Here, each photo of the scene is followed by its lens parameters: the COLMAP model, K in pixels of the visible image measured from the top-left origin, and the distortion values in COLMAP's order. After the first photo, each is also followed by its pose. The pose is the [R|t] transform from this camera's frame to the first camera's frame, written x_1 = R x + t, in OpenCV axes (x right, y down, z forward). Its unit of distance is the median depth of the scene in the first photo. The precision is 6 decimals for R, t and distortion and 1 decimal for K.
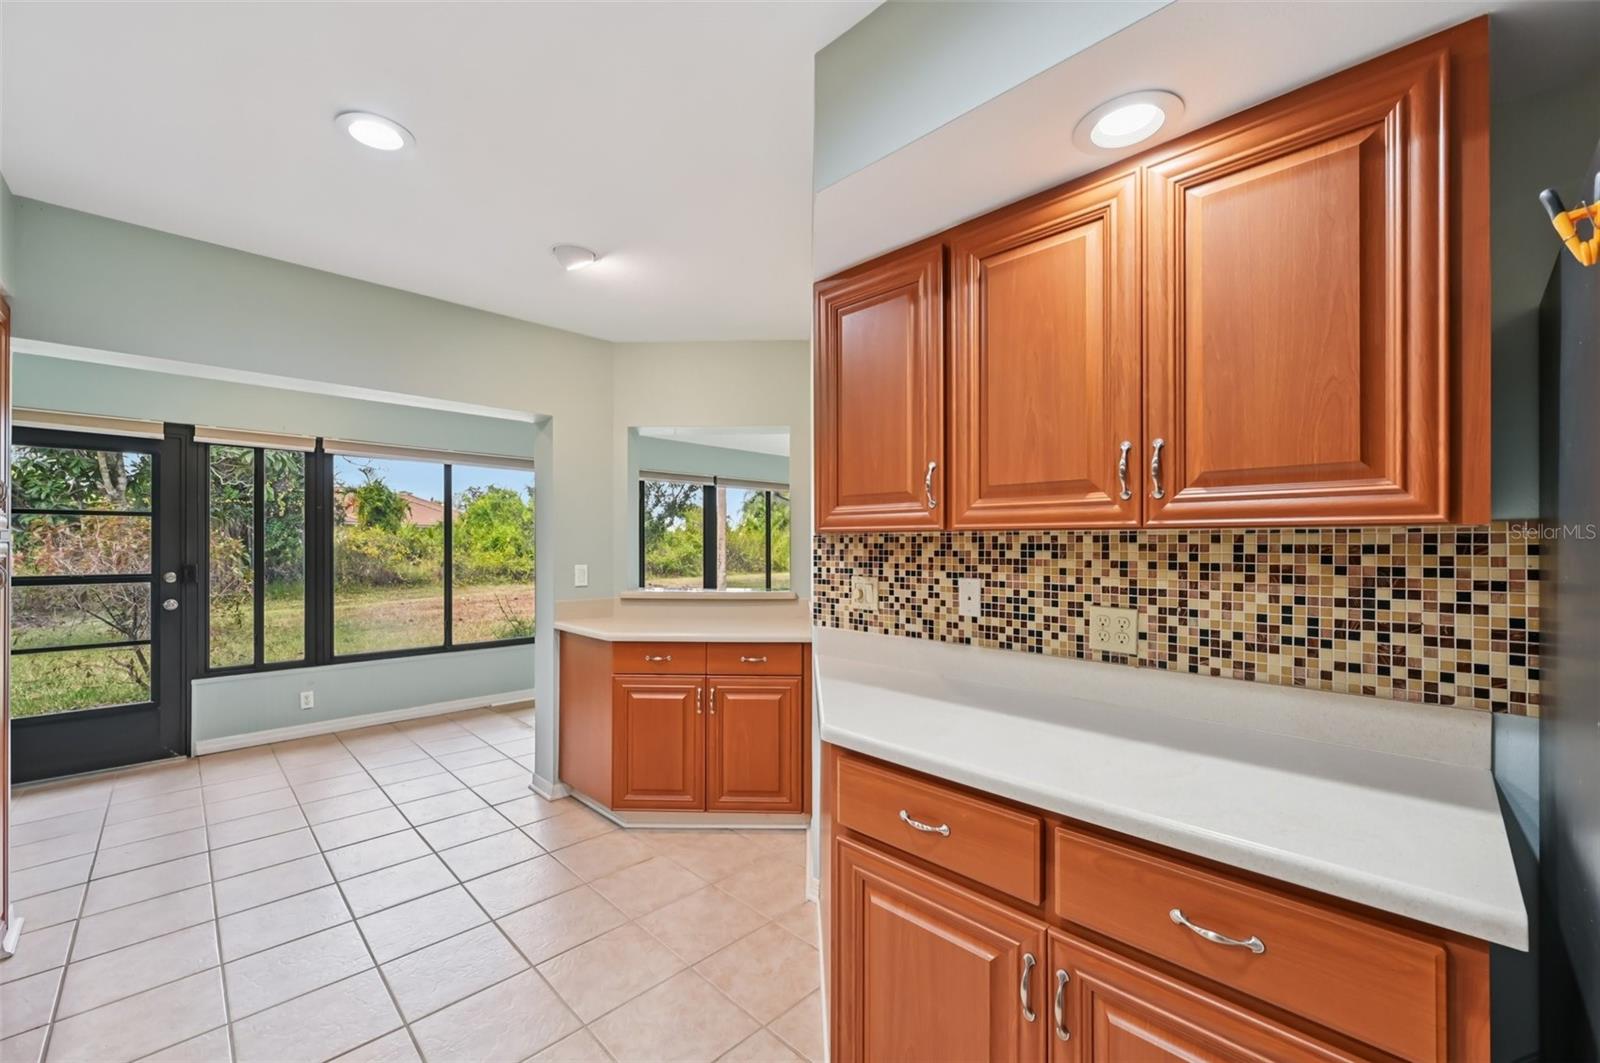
lens RADIAL K [[633.9, 0, 796.8], [0, 633.9, 541.3], [0, 0, 1]] dist [-0.001705, -0.000235]
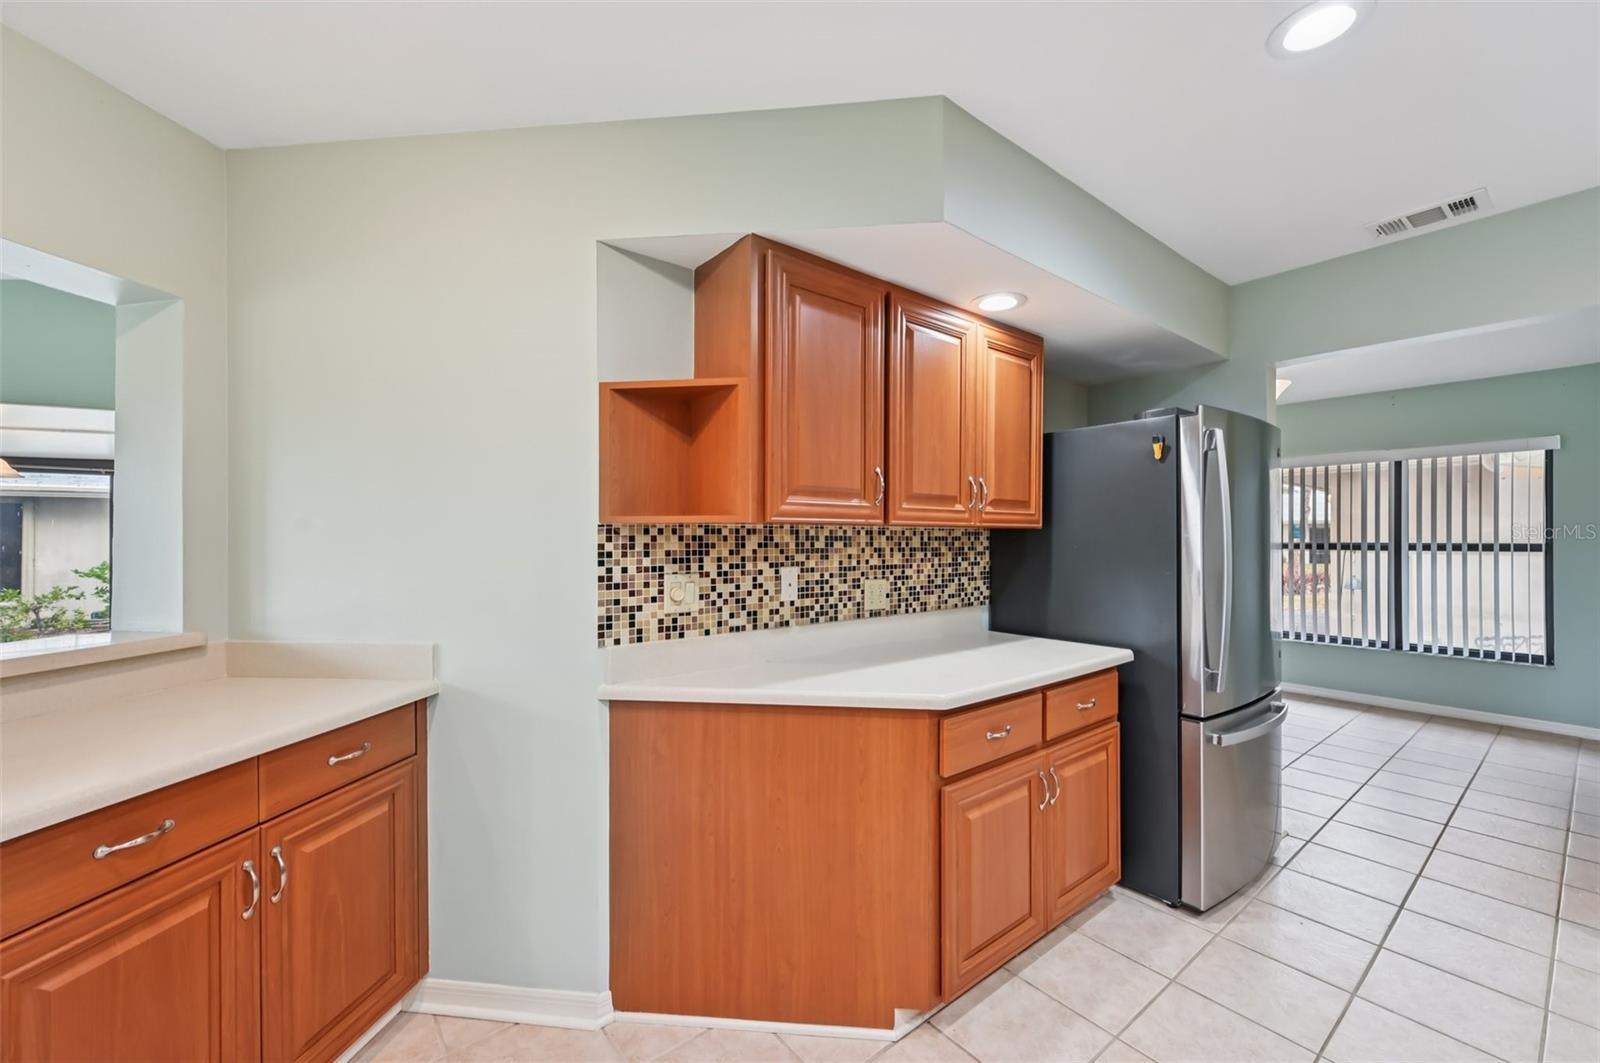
lens RADIAL K [[633.9, 0, 814.1], [0, 633.9, 536.3], [0, 0, 1]] dist [-0.001705, -0.000235]
pose [[0.097492, -0.000591, 0.995236, -0.741721], [-0.004916, 0.999987, 0.001075, 0.002940], [-0.995224, -0.004998, 0.097488, 0.753929]]
